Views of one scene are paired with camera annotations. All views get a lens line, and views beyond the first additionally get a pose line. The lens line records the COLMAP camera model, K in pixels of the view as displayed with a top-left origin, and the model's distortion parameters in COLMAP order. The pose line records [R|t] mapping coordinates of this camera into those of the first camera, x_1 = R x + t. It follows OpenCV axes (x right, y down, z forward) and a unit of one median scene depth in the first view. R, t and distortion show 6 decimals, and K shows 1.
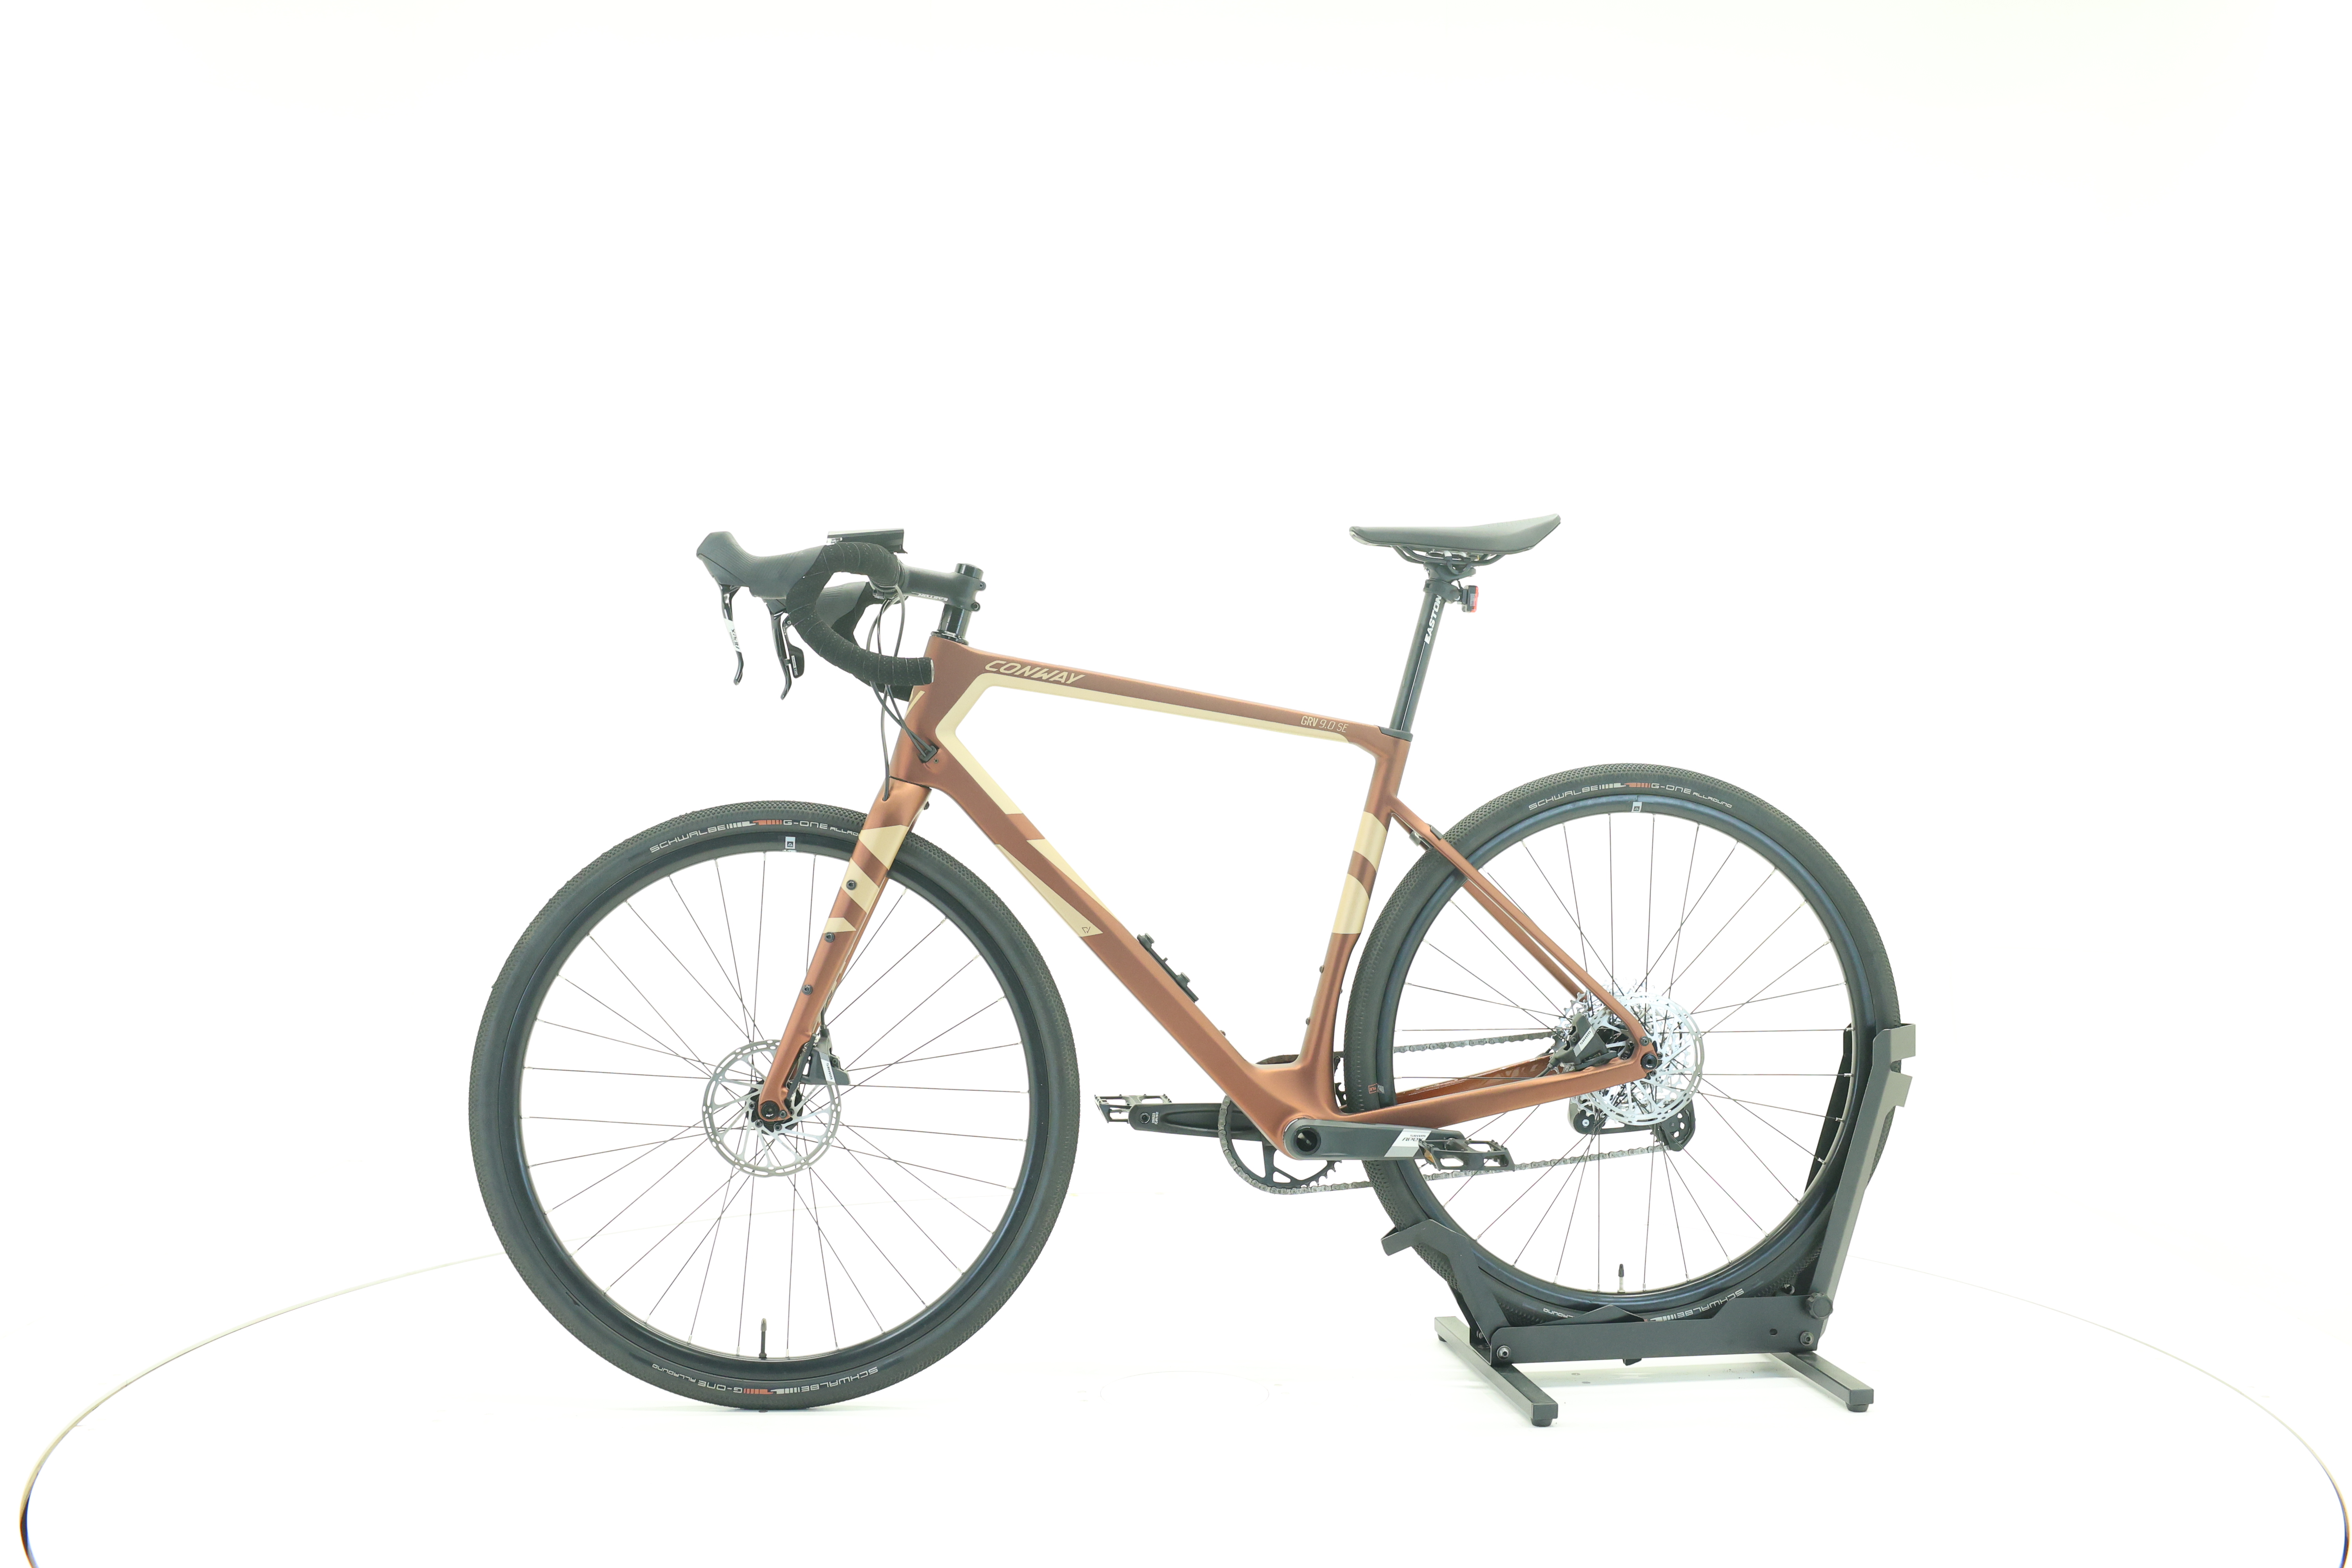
lens RADIAL K [[2517.3, 0, 1184.0], [0, 2517.3, 778.1], [0, 0, 1]] dist [-0.004222, 0.000000]
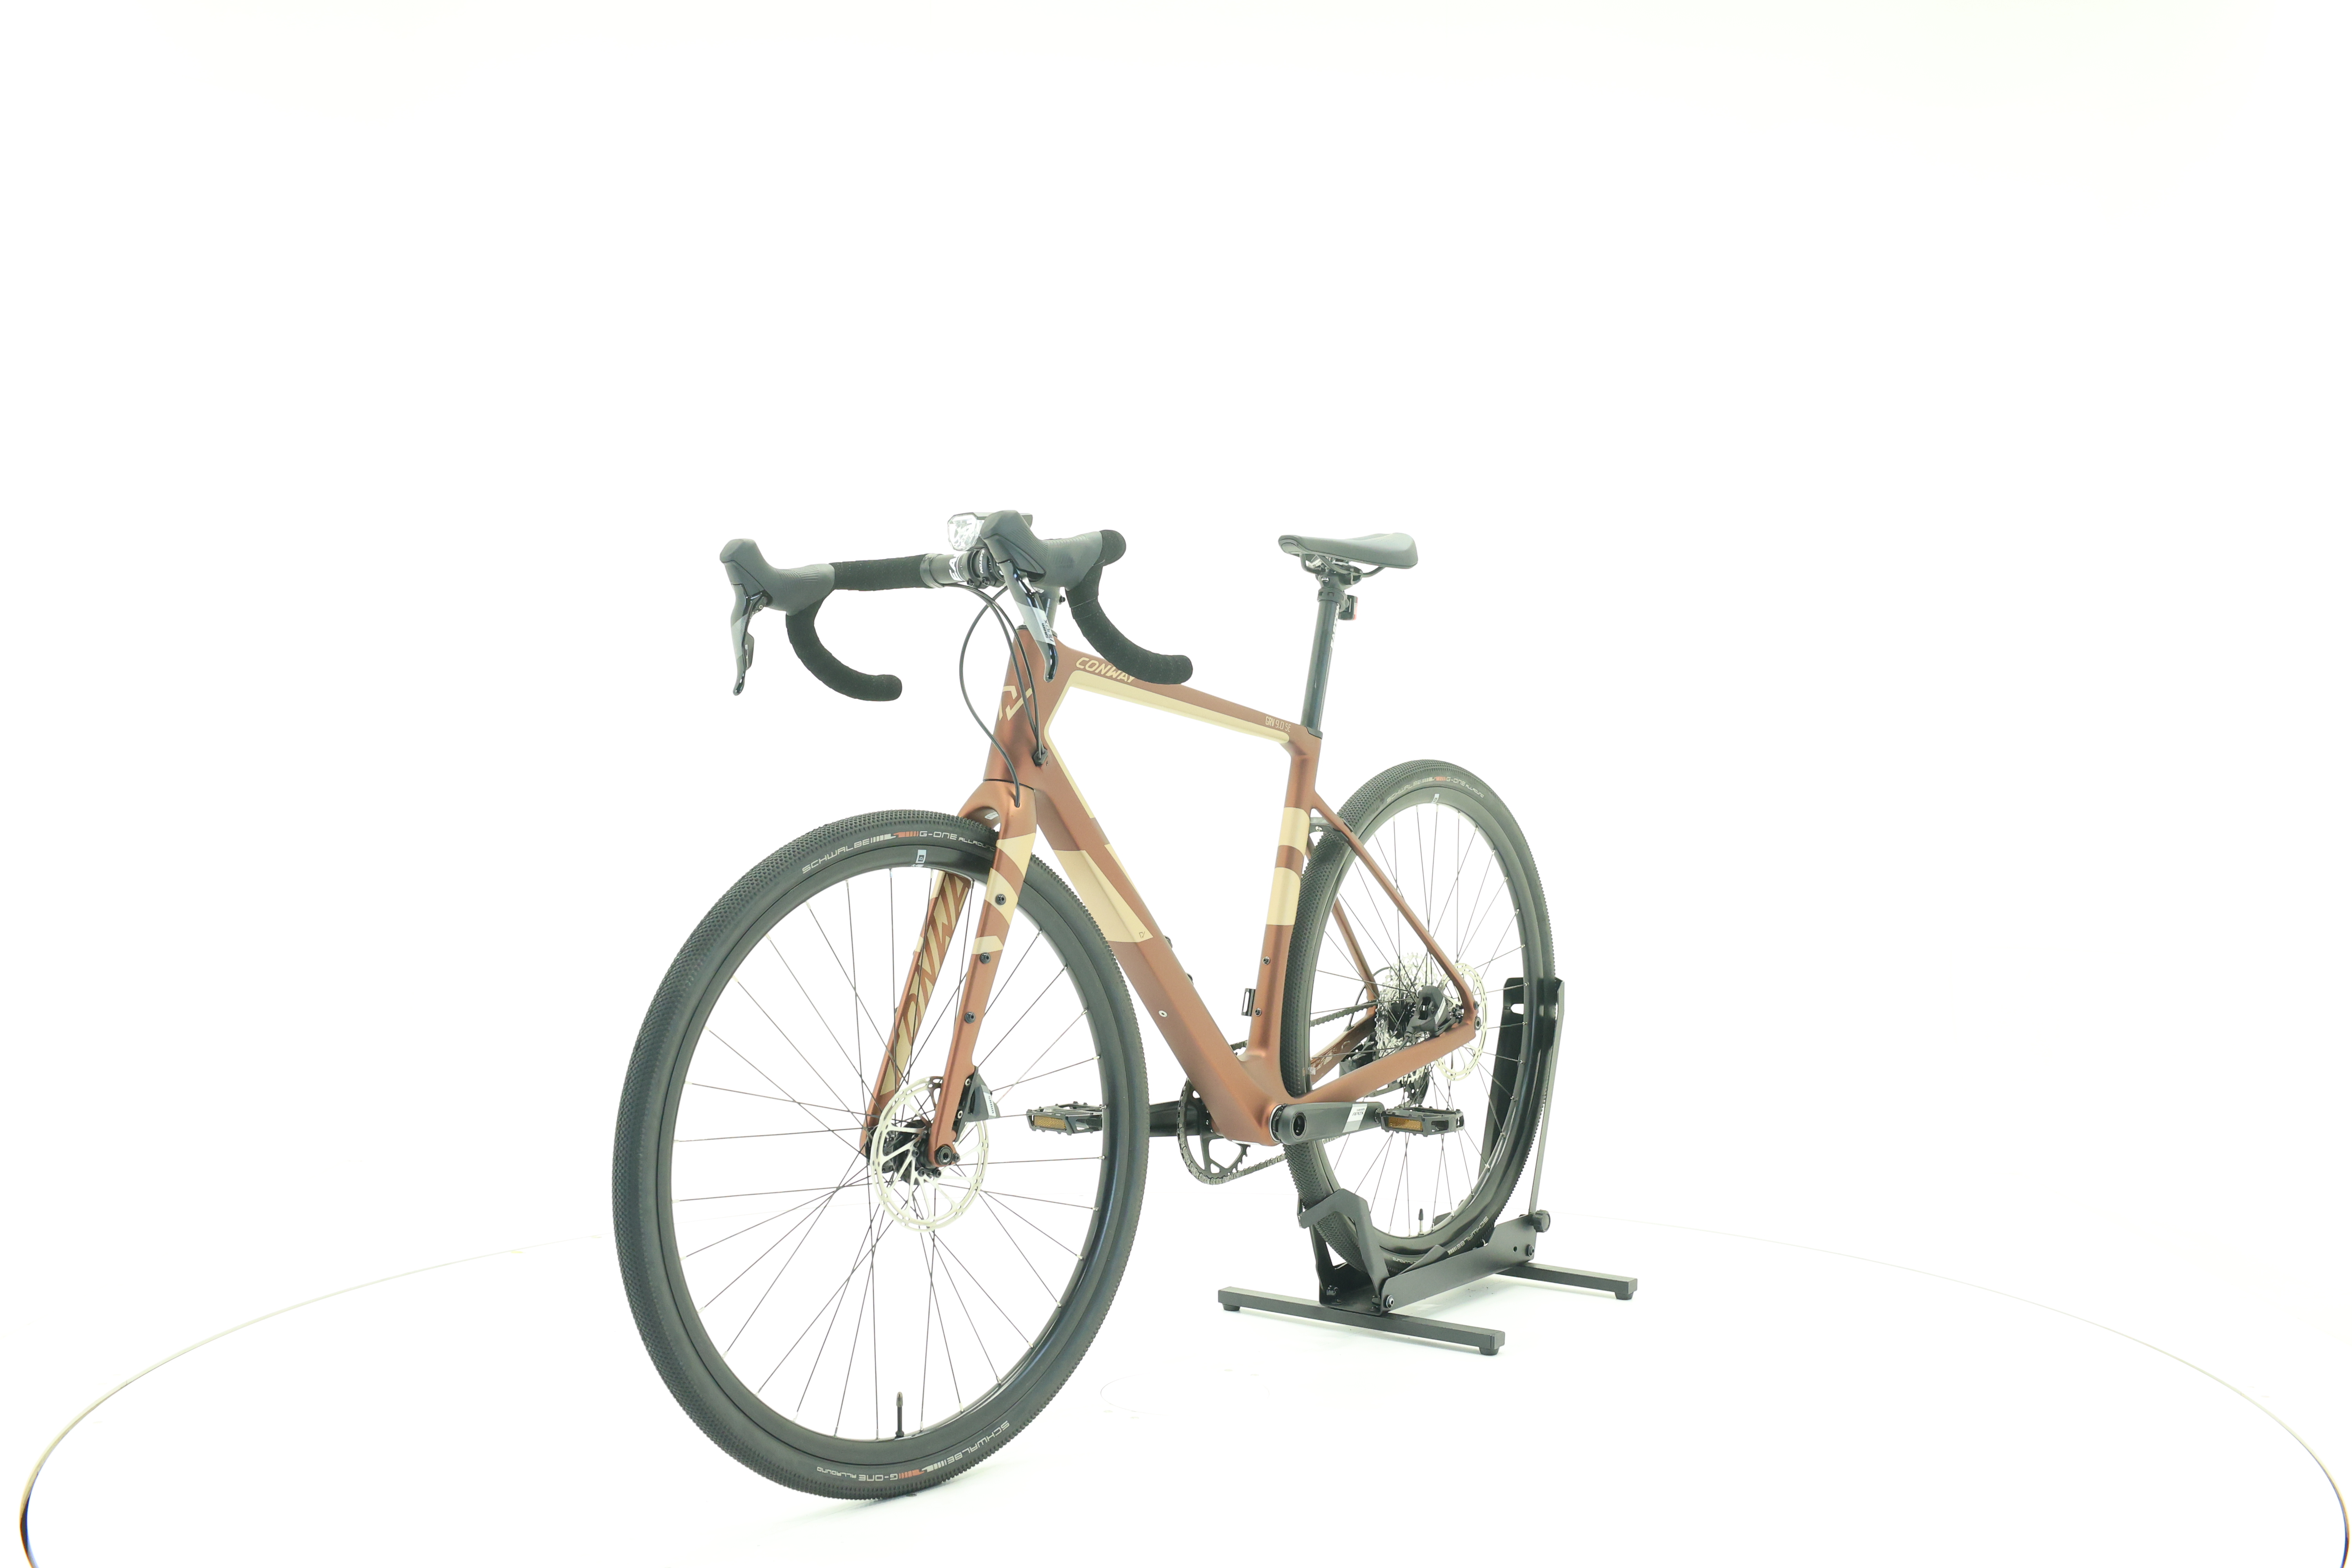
lens RADIAL K [[2517.3, 0, 1174.6], [0, 2517.3, 781.7], [0, 0, 1]] dist [-0.004222, 0.000000]
pose [[0.715786, -0.015868, 0.698139, -0.694663], [0.011968, 0.999874, 0.010456, -0.008925], [-0.698217, 0.000871, 0.715886, 0.286094]]
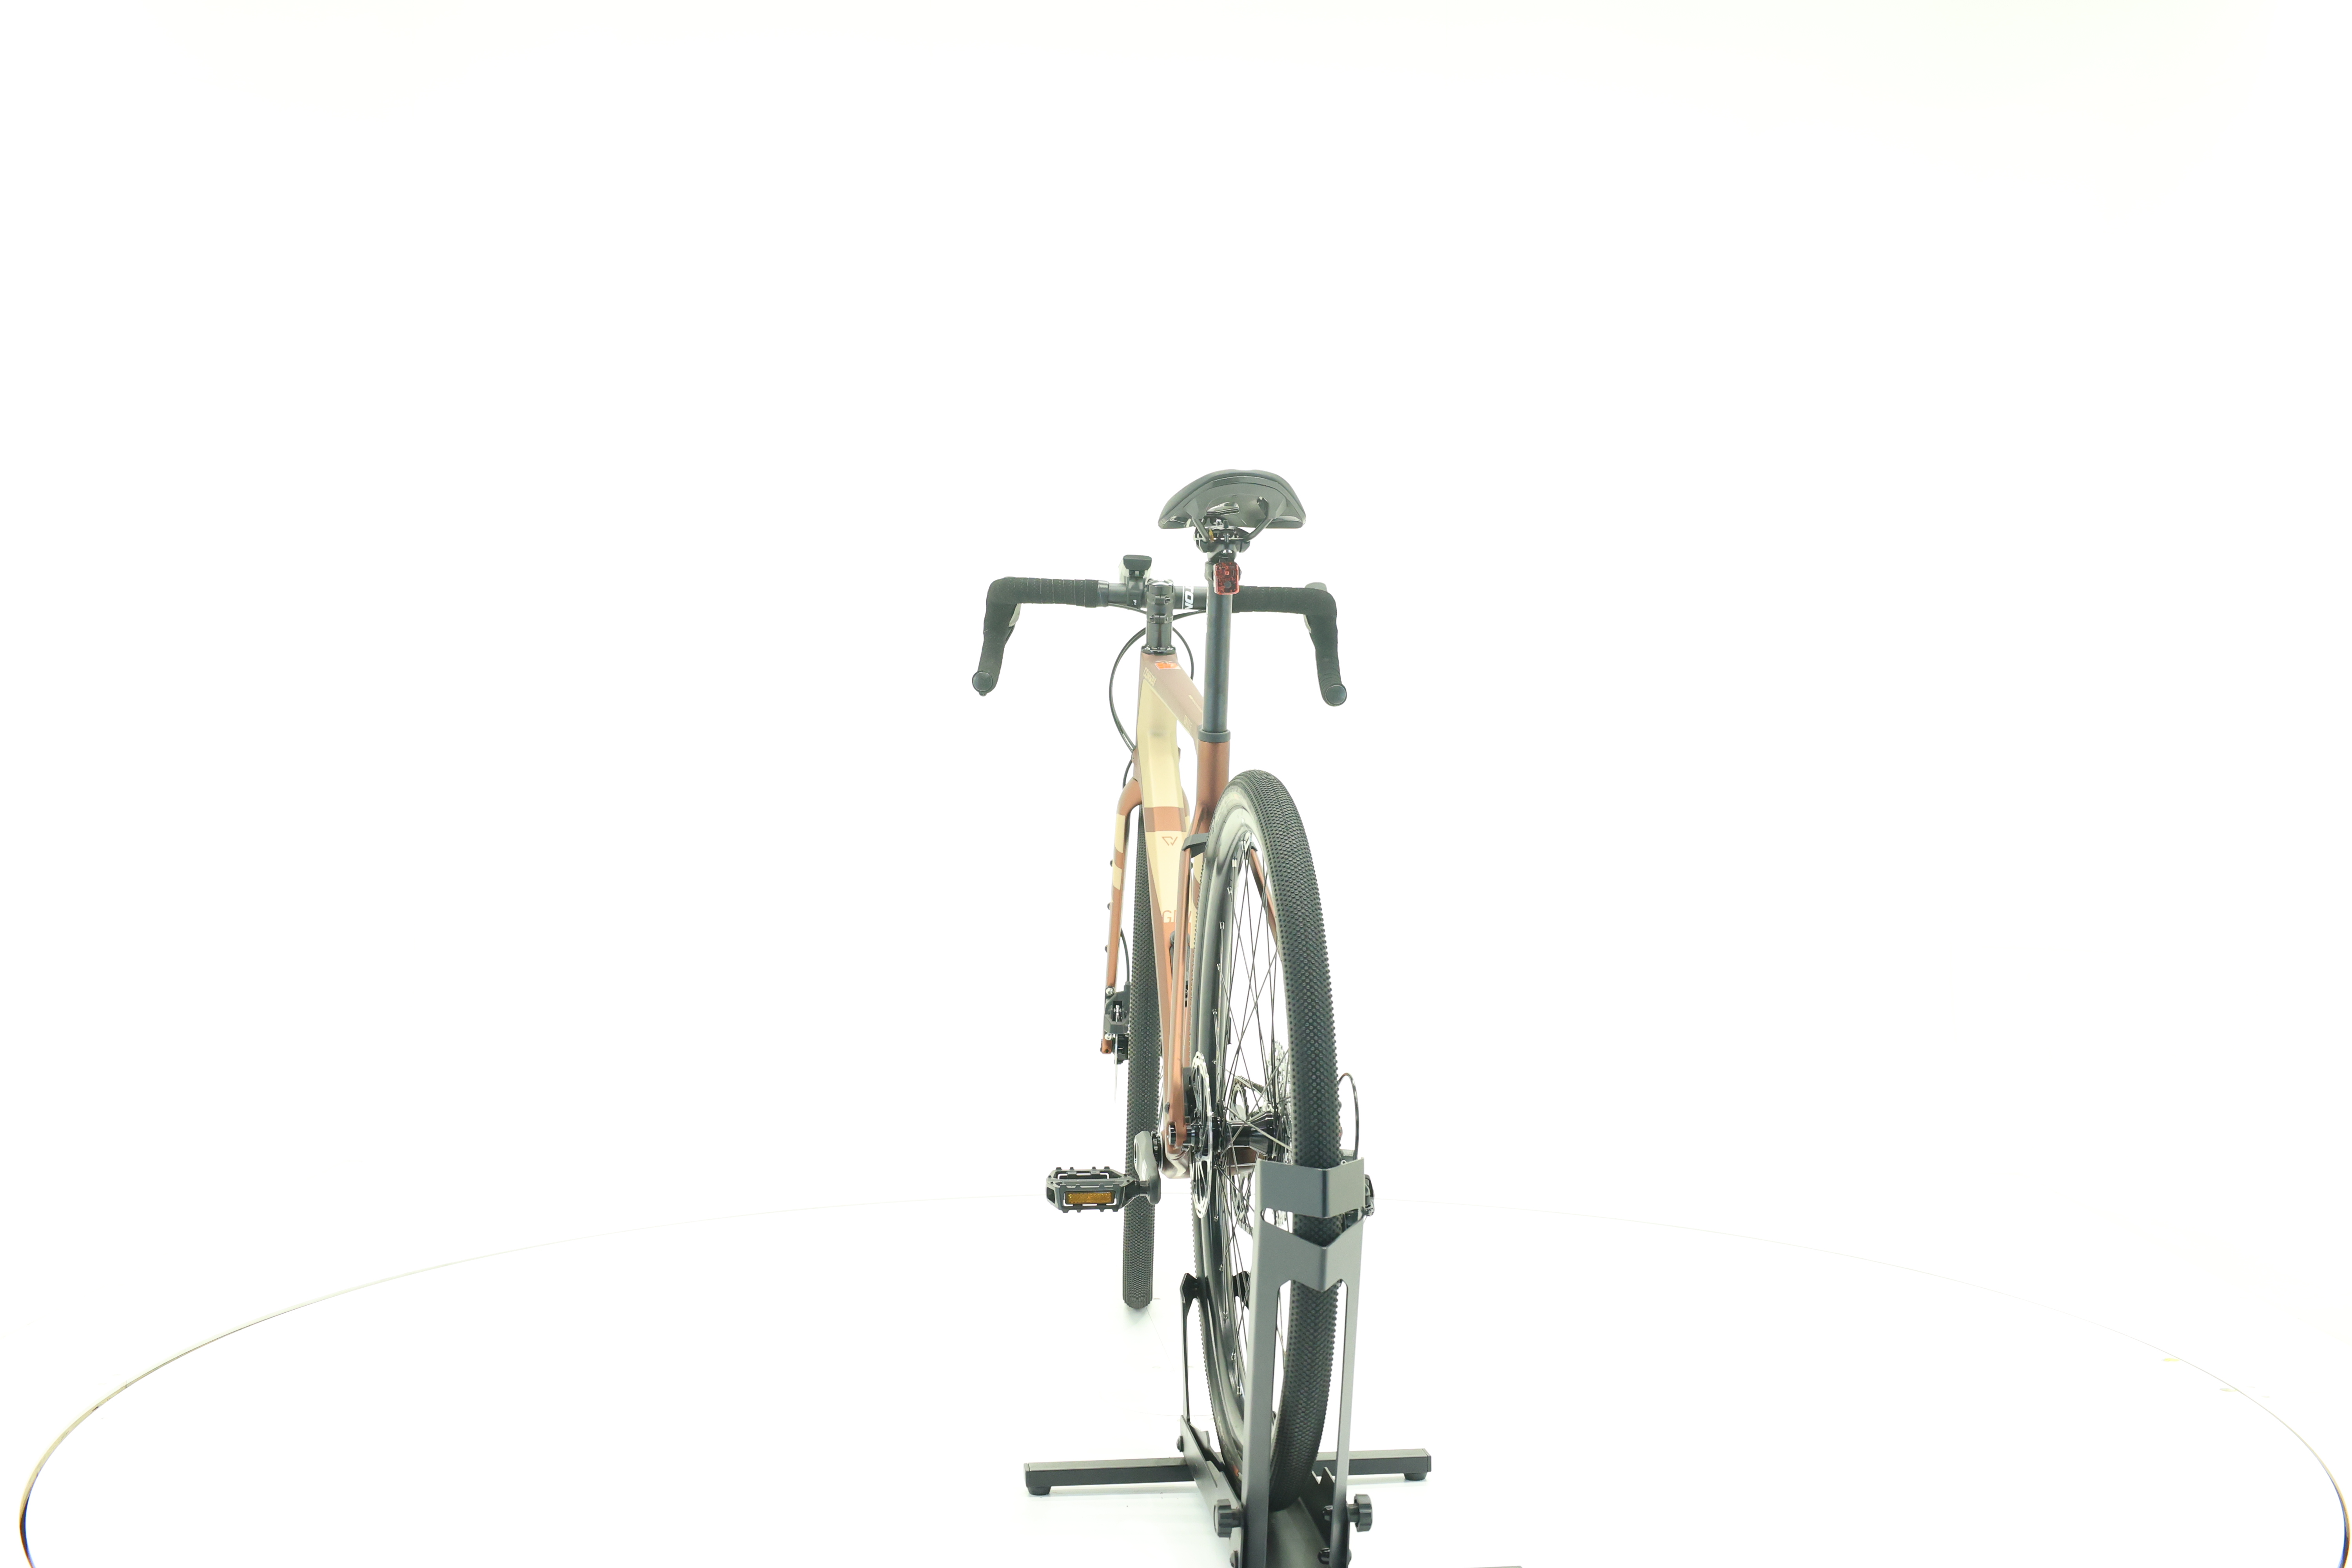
lens RADIAL K [[2509.2, 0, 1175.3], [0, 2509.2, 798.9], [0, 0, 1]] dist [-0.003242, 0.000000]
pose [[-0.041507, 0.022172, -0.998892, 0.989251], [-0.022638, 0.999476, 0.023126, -0.014544], [0.998882, 0.023573, -0.040984, 1.028705]]
